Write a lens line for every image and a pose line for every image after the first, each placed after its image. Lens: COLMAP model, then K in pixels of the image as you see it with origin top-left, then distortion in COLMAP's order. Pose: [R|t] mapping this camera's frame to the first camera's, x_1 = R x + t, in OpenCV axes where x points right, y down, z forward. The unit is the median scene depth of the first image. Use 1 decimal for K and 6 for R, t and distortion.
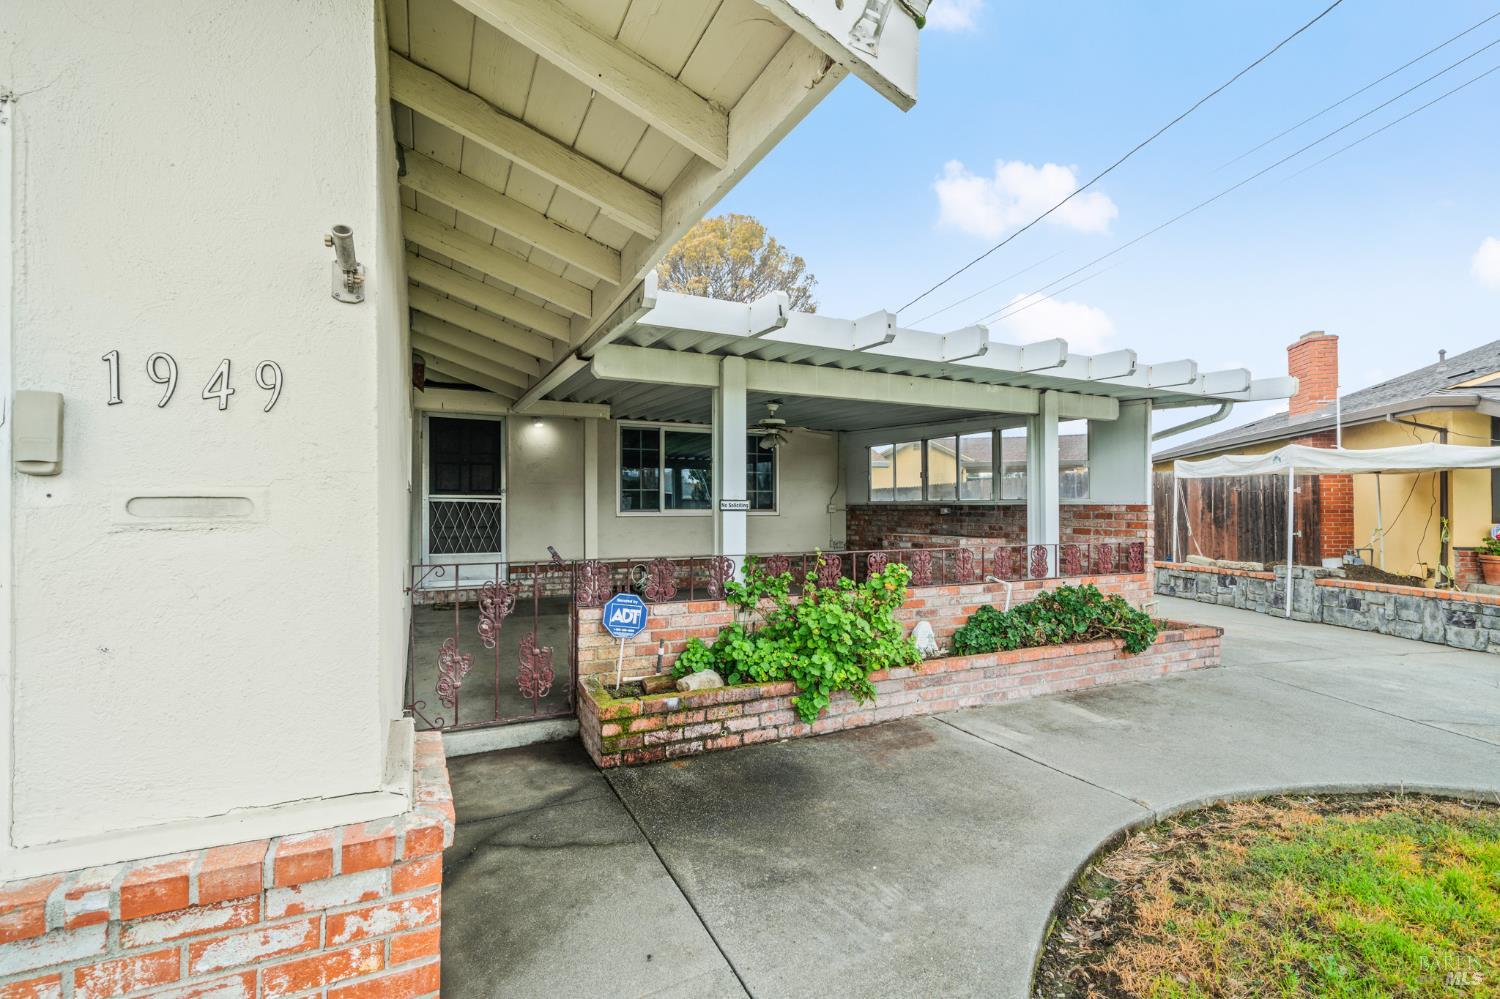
lens RADIAL K [[663.8, 0, 751.9], [0, 663.8, 499.7], [0, 0, 1]] dist [0.000960, 0.000058]
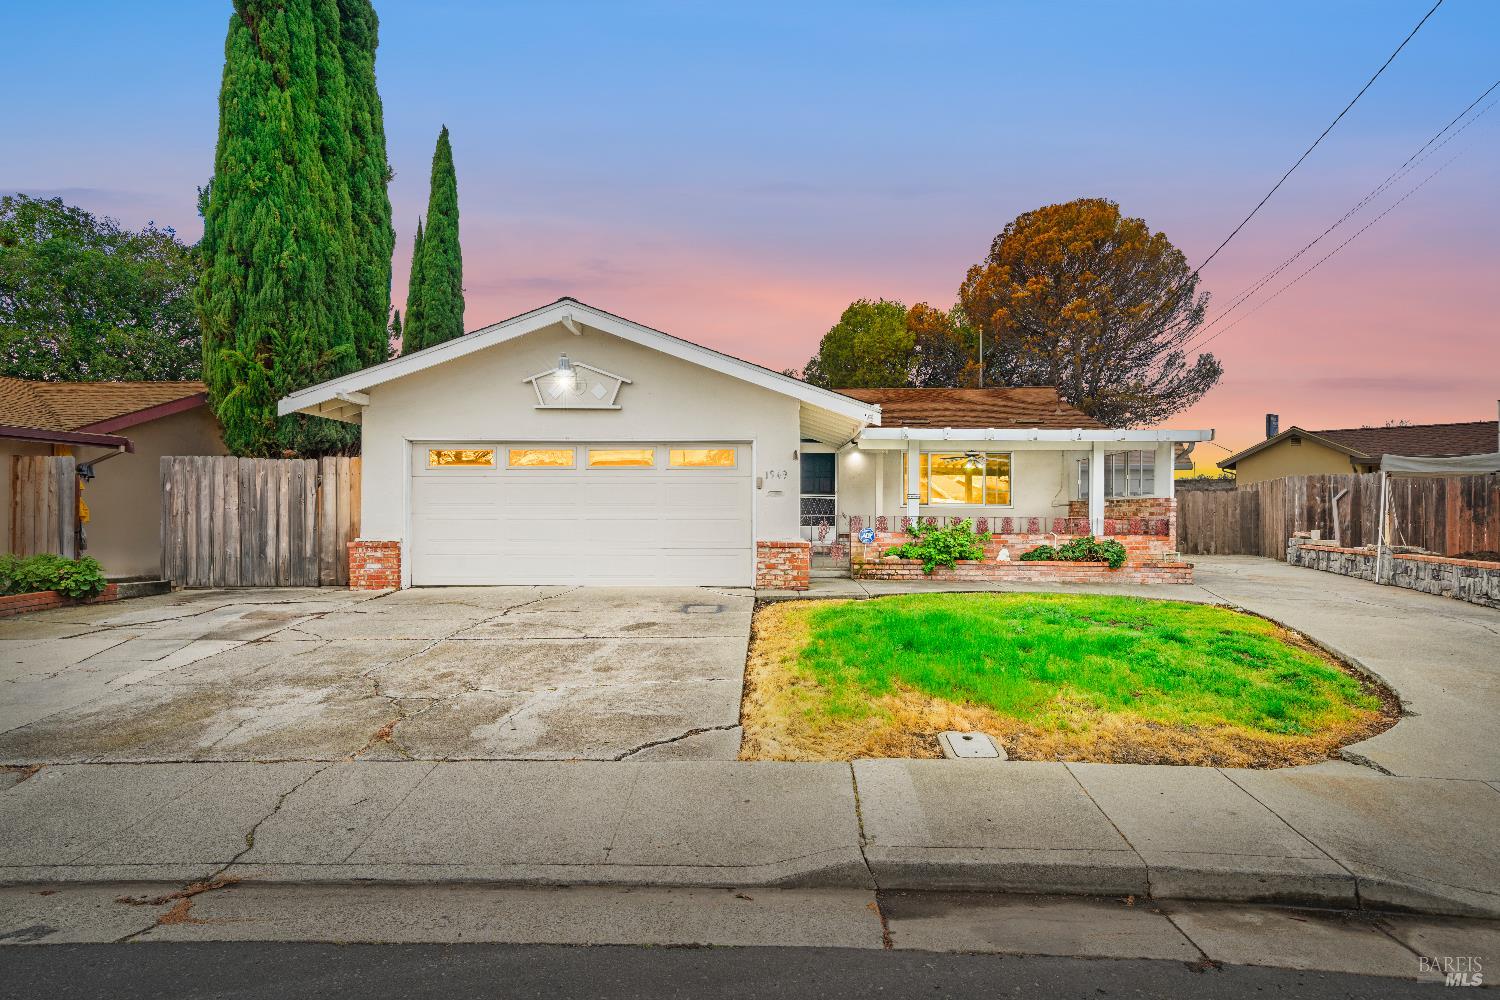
lens RADIAL K [[848.1, 0, 748.5], [0, 848.1, 506.5], [0, 0, 1]] dist [0.003621, 0.000588]
pose [[0.879496, 0.002245, -0.475901, 0.541918], [-0.002163, 0.999997, 0.000720, 0.025753], [0.475901, 0.000396, 0.879499, -1.205274]]
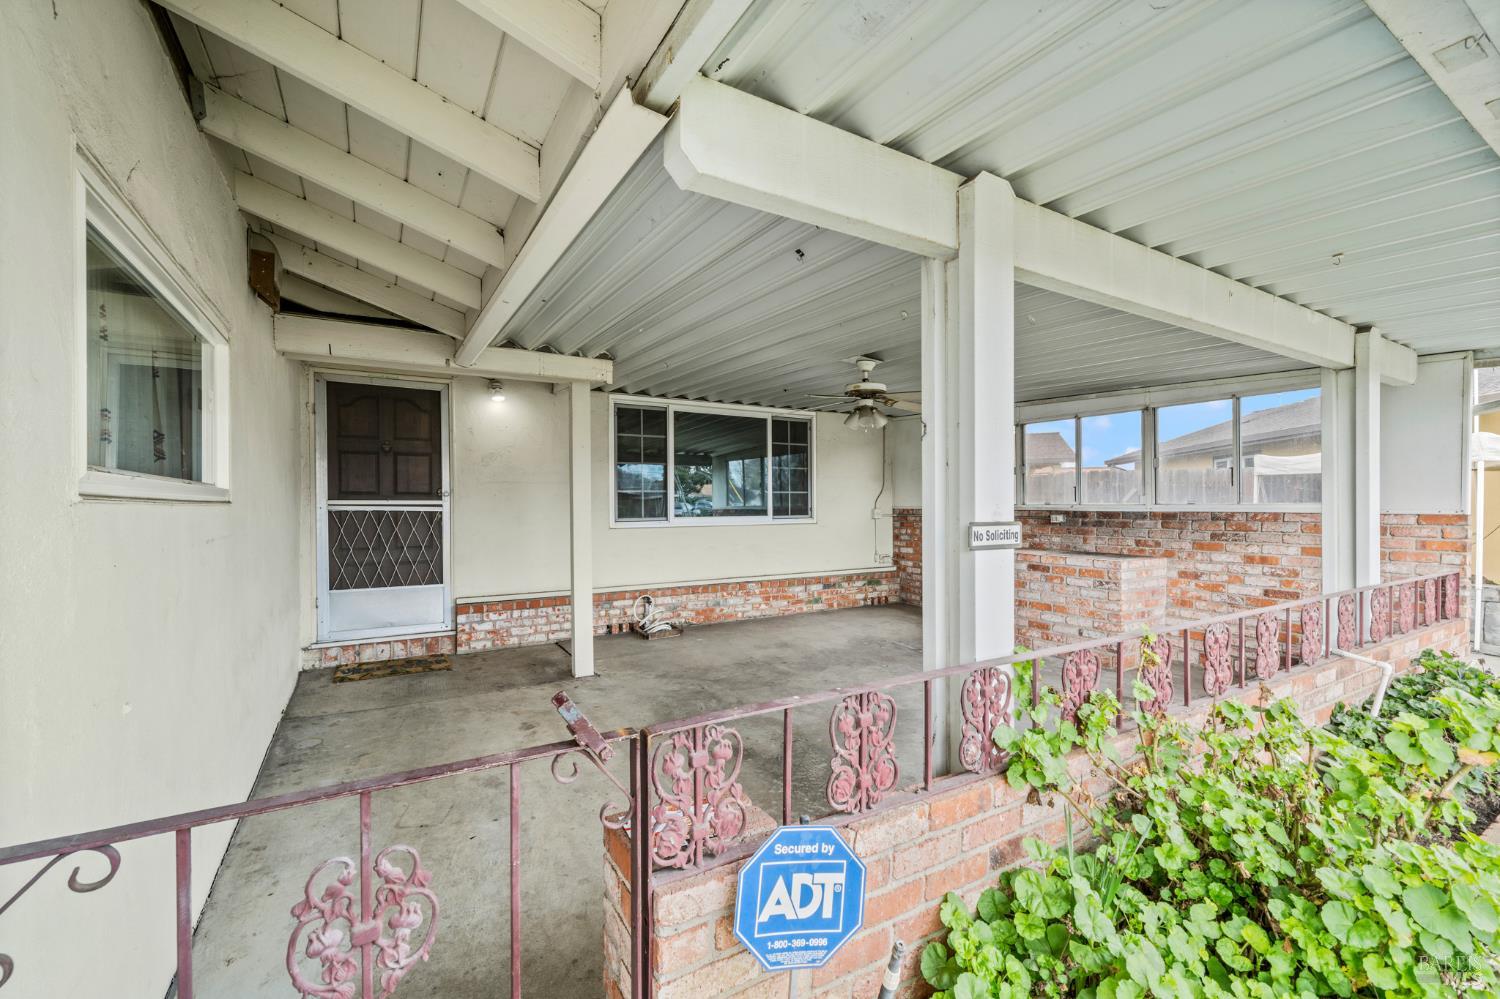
lens RADIAL K [[611.3, 0, 745.2], [0, 611.3, 507.2], [0, 0, 1]] dist [0.000403, -0.000690]
pose [[0.996817, -0.004447, 0.079593, -0.122985], [0.003123, 0.999855, 0.016755, -0.009392], [-0.079656, -0.016453, 0.996687, 0.364584]]
